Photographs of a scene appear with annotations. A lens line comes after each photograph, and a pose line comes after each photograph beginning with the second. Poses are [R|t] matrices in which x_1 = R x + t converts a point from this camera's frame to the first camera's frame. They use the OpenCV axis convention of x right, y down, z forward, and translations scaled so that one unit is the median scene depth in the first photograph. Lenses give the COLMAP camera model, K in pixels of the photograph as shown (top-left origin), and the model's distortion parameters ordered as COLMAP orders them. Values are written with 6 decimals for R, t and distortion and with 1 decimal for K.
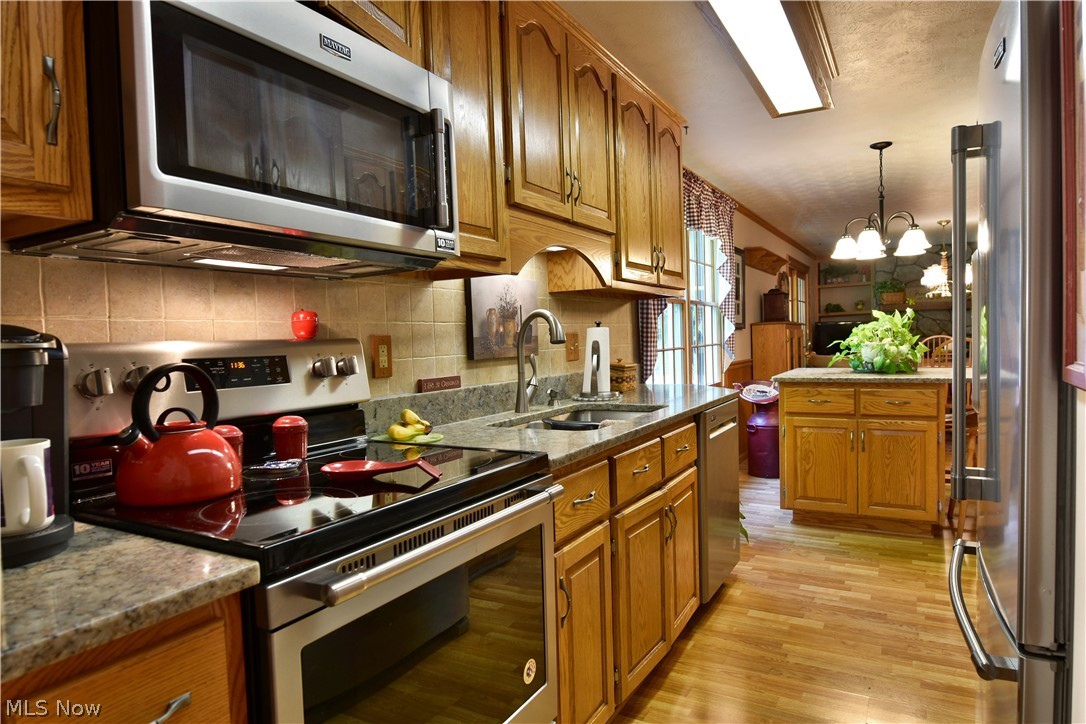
lens RADIAL K [[659.7, 0, 542.7], [0, 659.7, 366.4], [0, 0, 1]] dist [-0.011994, -0.005859]
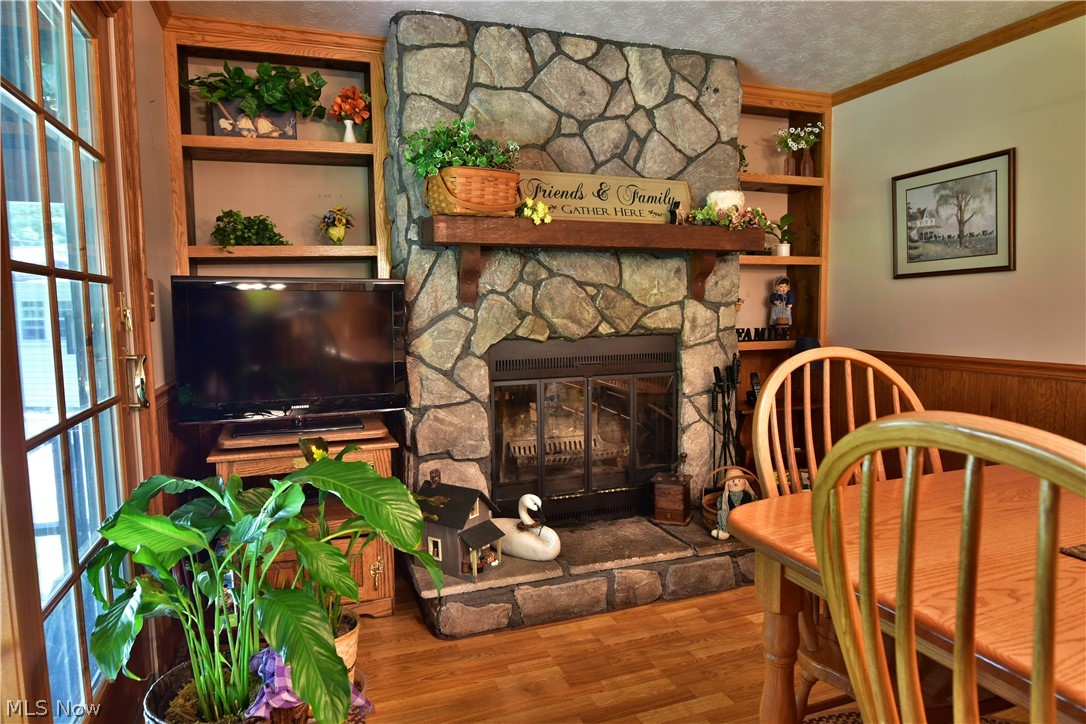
lens RADIAL K [[659.7, 0, 543.6], [0, 659.7, 363.9], [0, 0, 1]] dist [-0.011994, -0.005859]
pose [[0.643592, -0.047883, 0.763869, 0.316639], [0.023569, 0.998808, 0.042753, -0.042891], [-0.765006, -0.009512, 0.643953, 0.742943]]
